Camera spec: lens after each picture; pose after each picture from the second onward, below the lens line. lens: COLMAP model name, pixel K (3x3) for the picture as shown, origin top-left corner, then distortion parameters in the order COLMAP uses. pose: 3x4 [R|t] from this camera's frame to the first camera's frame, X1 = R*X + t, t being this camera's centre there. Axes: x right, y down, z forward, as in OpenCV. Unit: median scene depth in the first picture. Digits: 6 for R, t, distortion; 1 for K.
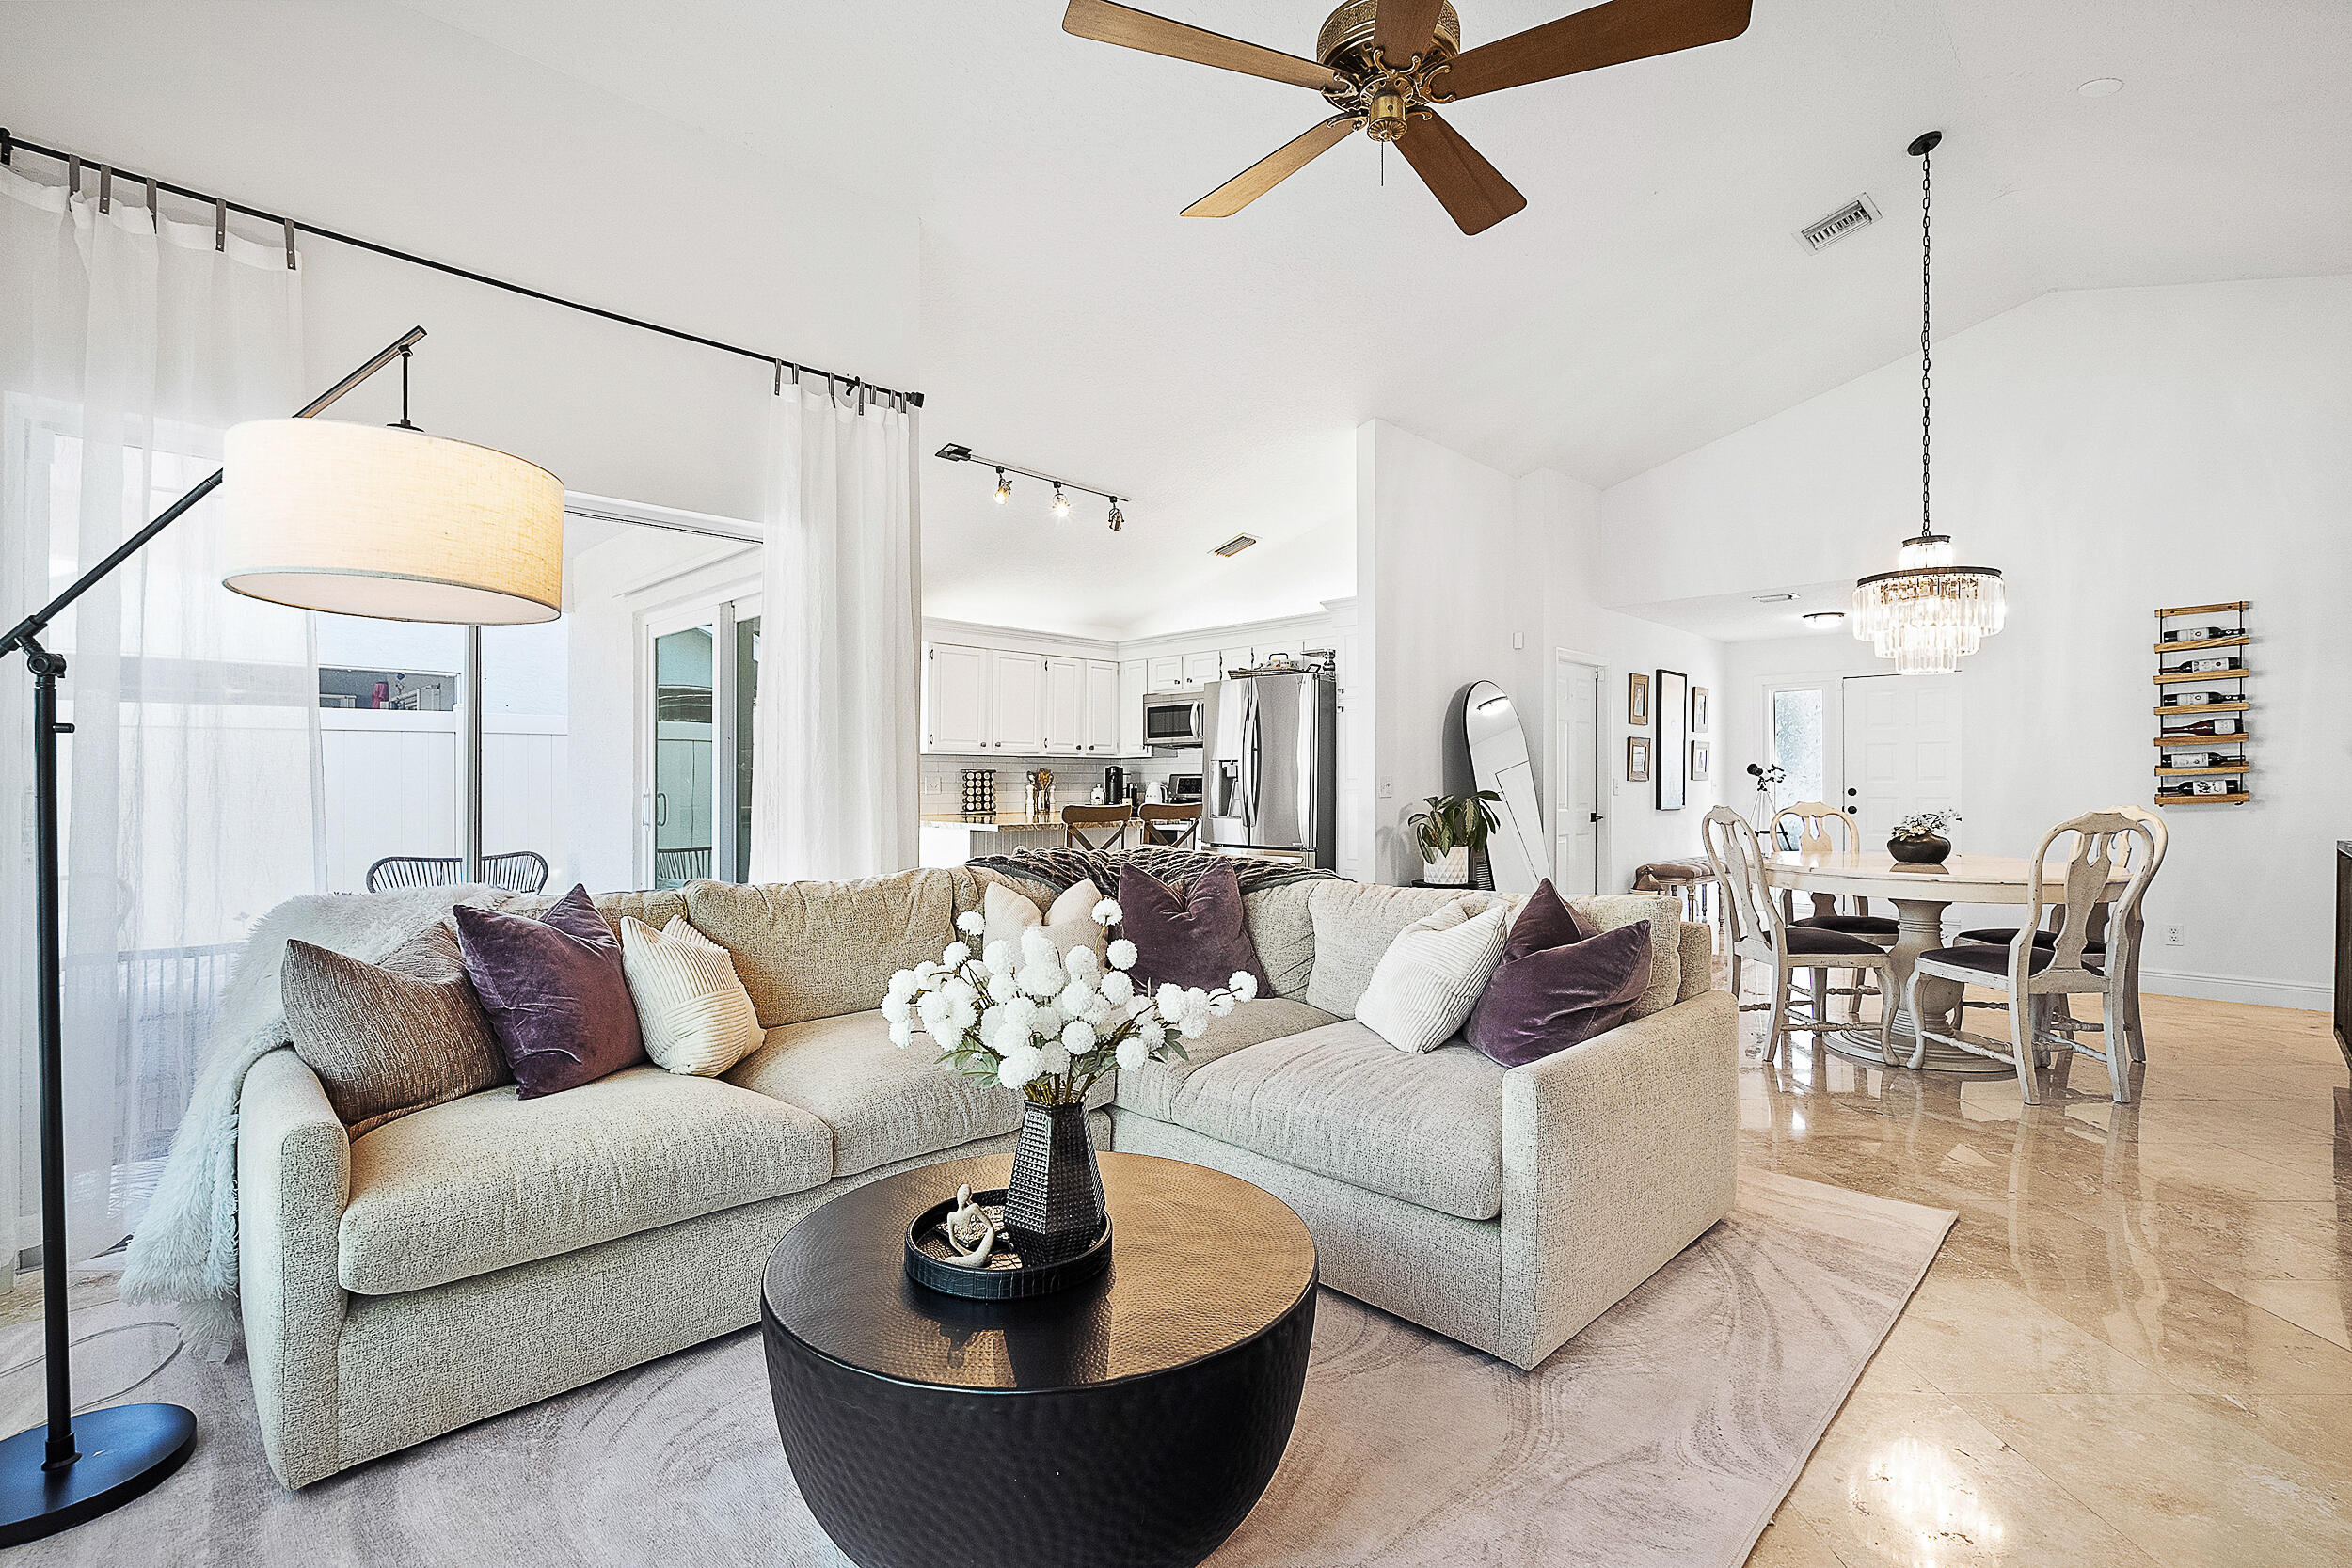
lens RADIAL K [[1070.6, 0, 1169.7], [0, 1070.6, 787.1], [0, 0, 1]] dist [-0.008254, 0.000883]
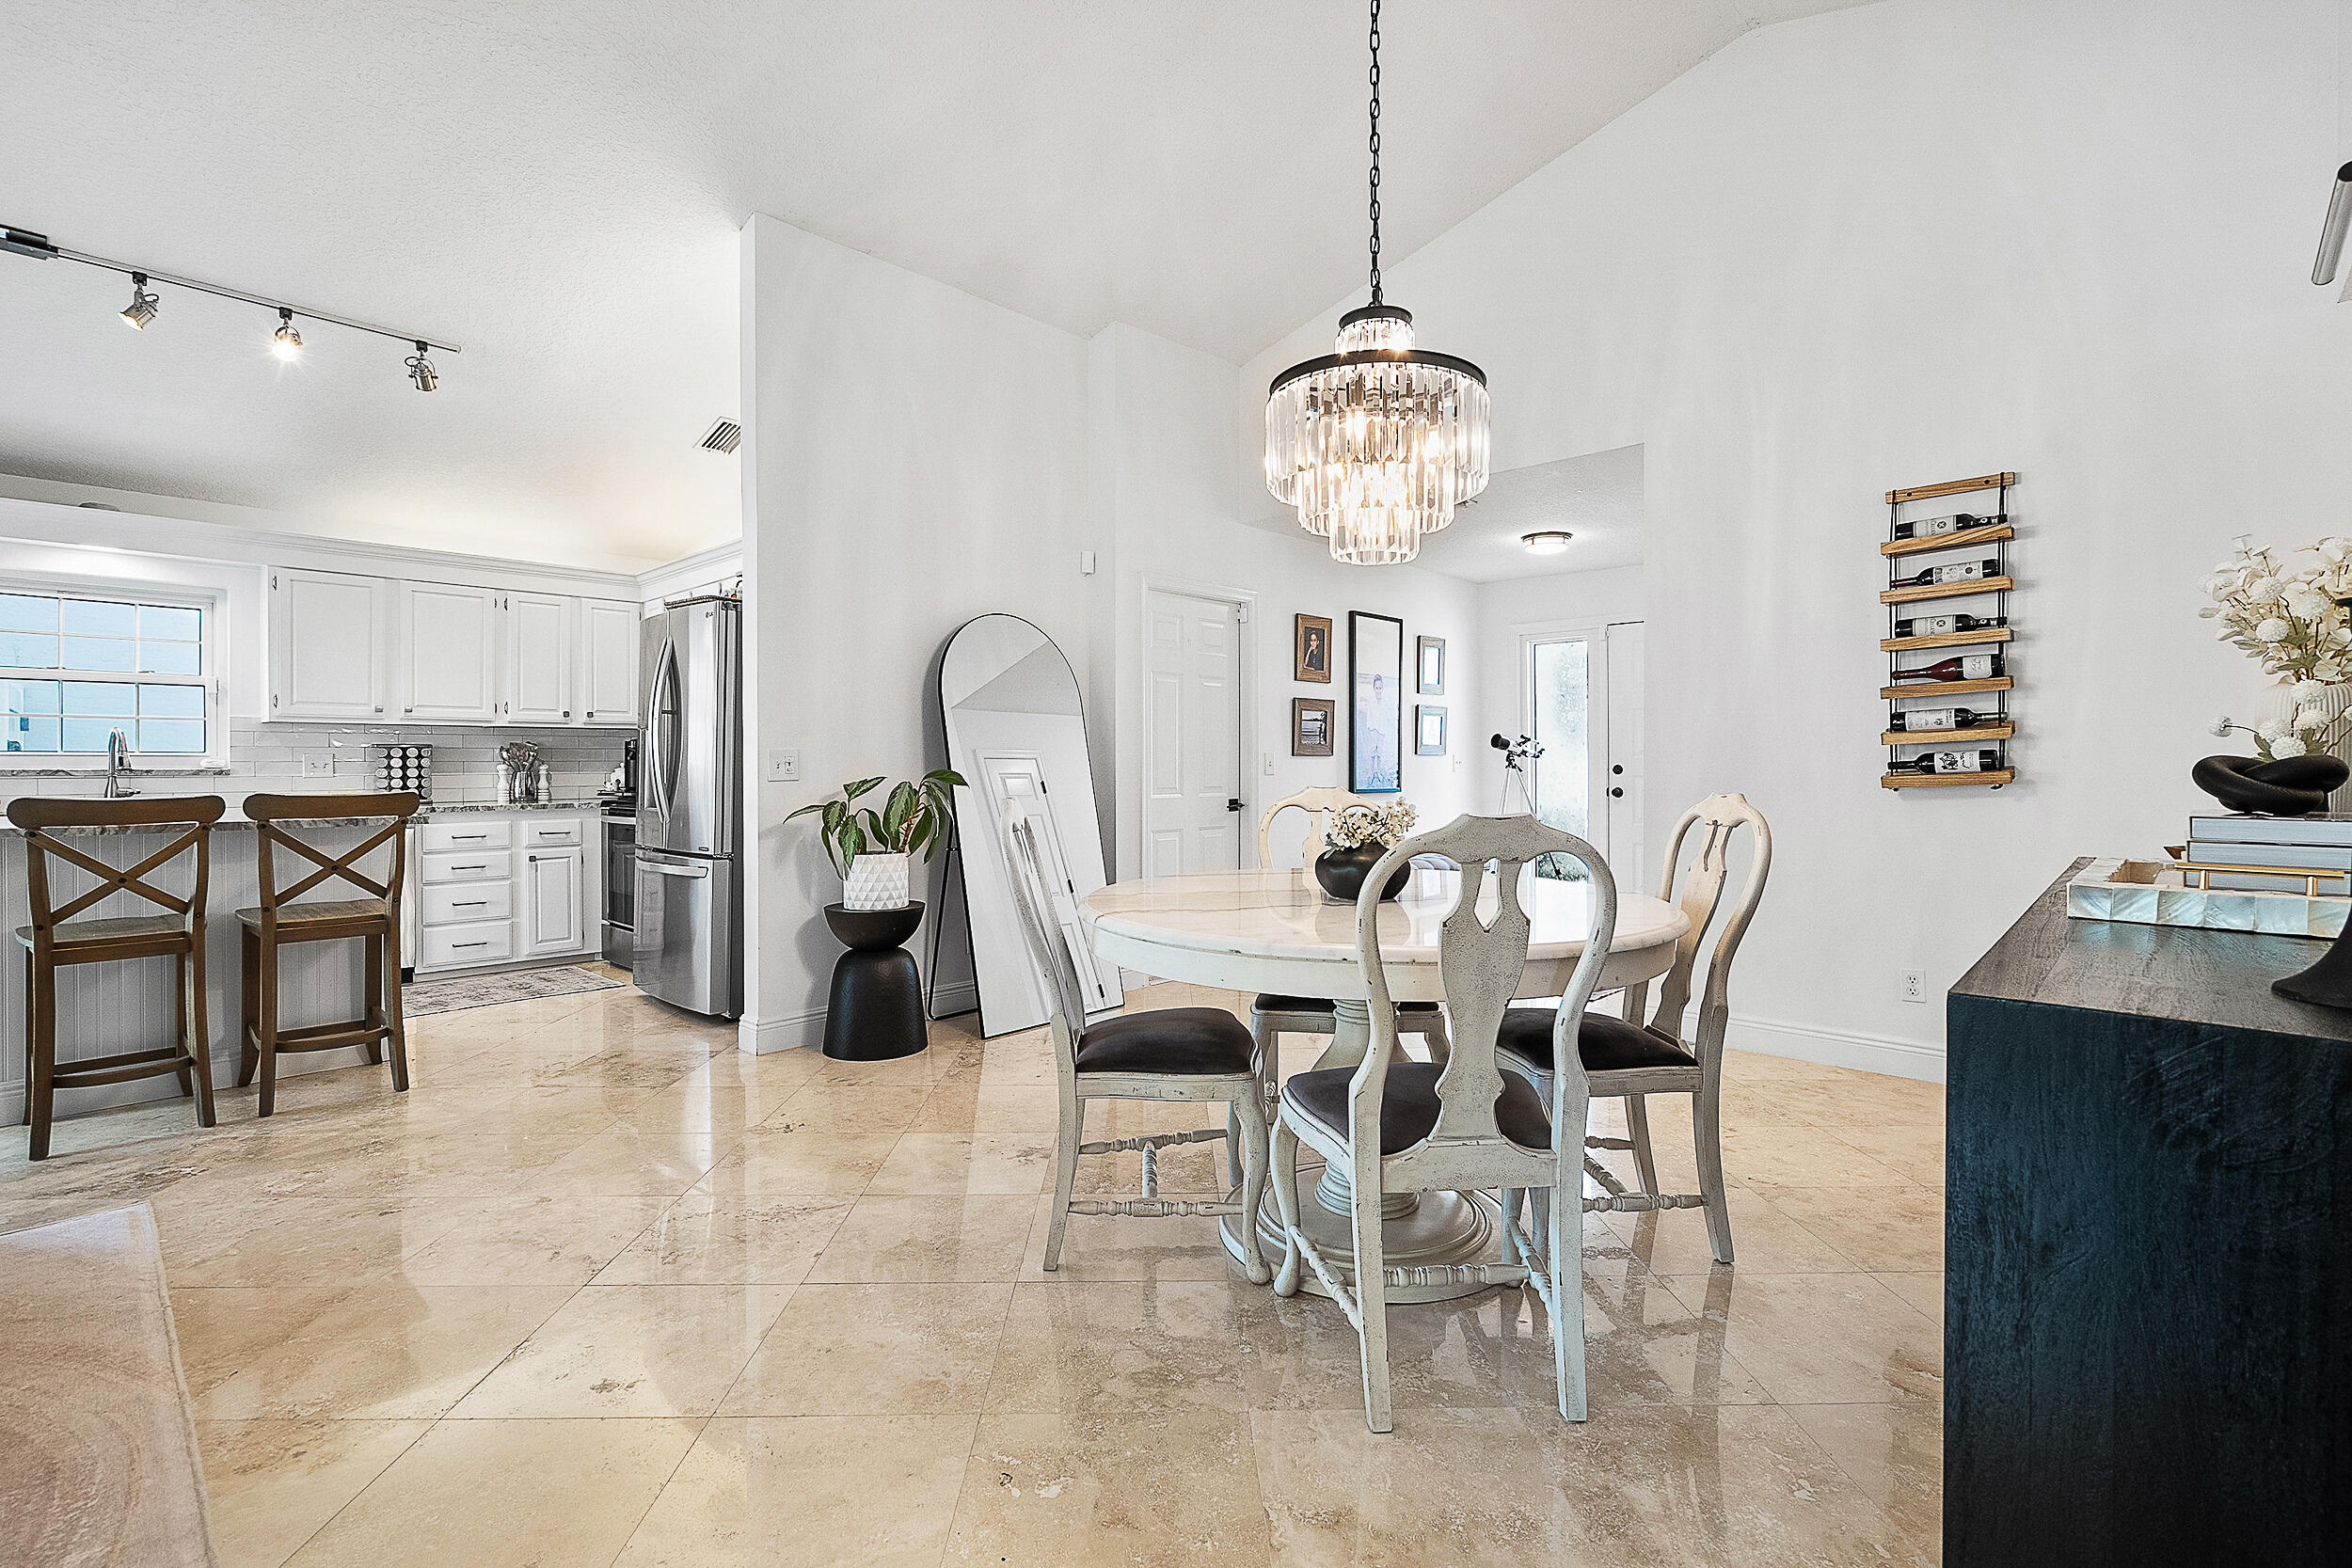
lens RADIAL K [[1070.6, 0, 1183.2], [0, 1070.6, 769.7], [0, 0, 1]] dist [-0.008254, 0.000883]
pose [[0.999600, -0.003792, 0.028031, 0.482630], [0.003697, 0.999987, 0.003442, 0.001394], [-0.028044, -0.003337, 0.999601, 0.359219]]
